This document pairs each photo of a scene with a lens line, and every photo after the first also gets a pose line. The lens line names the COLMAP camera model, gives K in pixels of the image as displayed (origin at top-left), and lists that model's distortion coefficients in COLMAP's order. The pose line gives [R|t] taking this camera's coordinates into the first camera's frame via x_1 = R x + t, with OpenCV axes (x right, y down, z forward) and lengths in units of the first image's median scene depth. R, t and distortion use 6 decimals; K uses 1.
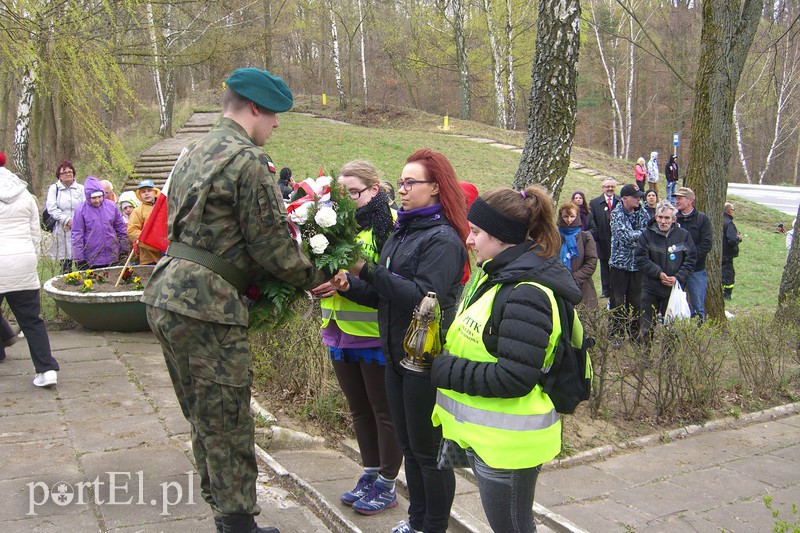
lens RADIAL K [[919.3, 0, 400.0], [0, 919.3, 266.5], [0, 0, 1]] dist [-0.113917, -0.000153]
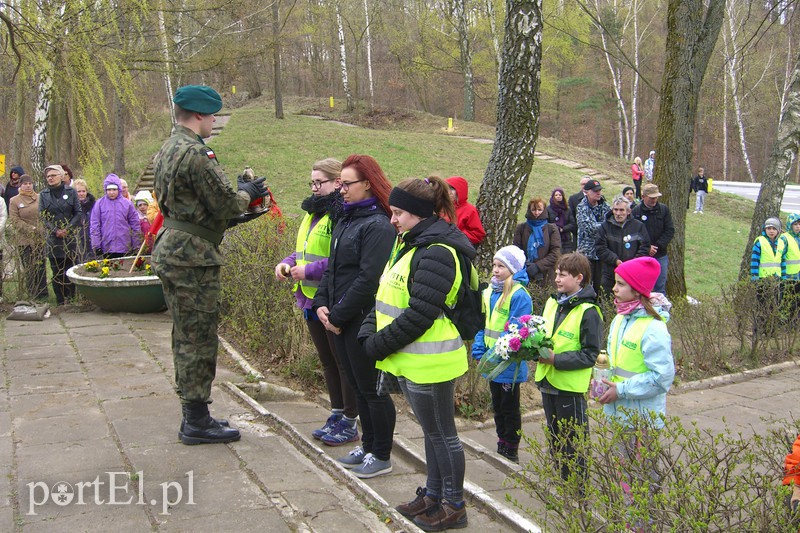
lens RADIAL K [[919.3, 0, 400.0], [0, 919.3, 266.5], [0, 0, 1]] dist [-0.113917, -0.000153]
pose [[0.999898, -0.004547, -0.013537, 0.037384], [0.004528, 0.999989, -0.001419, 0.016082], [0.013543, 0.001357, 0.999907, -0.122889]]
